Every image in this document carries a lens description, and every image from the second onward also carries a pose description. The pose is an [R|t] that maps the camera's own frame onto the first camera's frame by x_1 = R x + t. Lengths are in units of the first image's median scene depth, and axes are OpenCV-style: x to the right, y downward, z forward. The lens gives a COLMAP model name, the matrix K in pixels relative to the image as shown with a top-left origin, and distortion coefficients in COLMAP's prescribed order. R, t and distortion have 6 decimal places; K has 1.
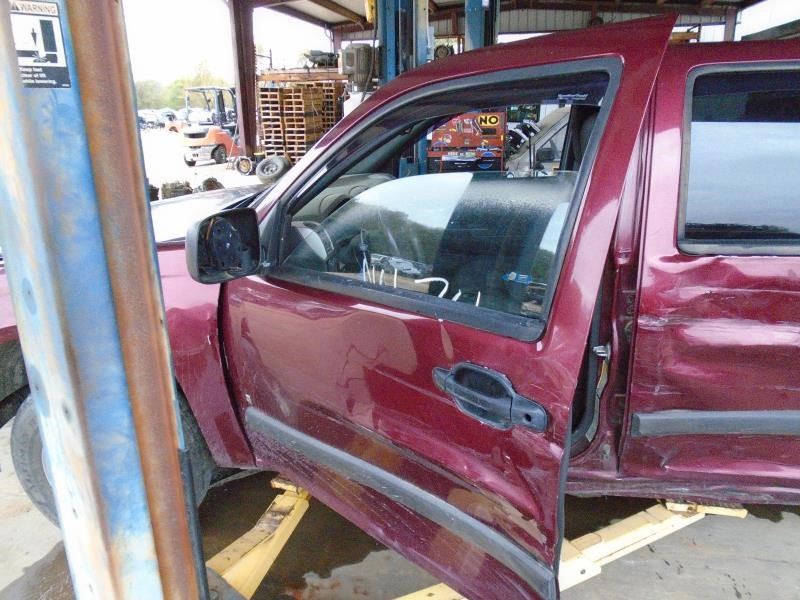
lens RADIAL K [[609.4, 0, 399.1], [0, 609.4, 300.4], [0, 0, 1]] dist [-0.014977, 0.007865]
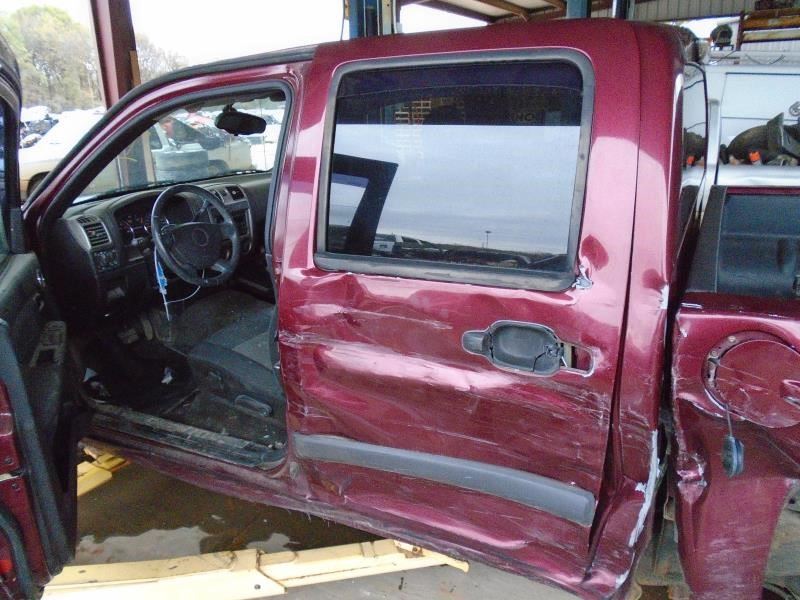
lens RADIAL K [[609.4, 0, 400.2], [0, 609.4, 299.6], [0, 0, 1]] dist [-0.014977, 0.007865]
pose [[0.952821, 0.086498, -0.290946, 0.844021], [-0.084363, 0.996236, 0.019897, -0.056739], [0.291572, 0.005586, 0.956533, 0.145727]]
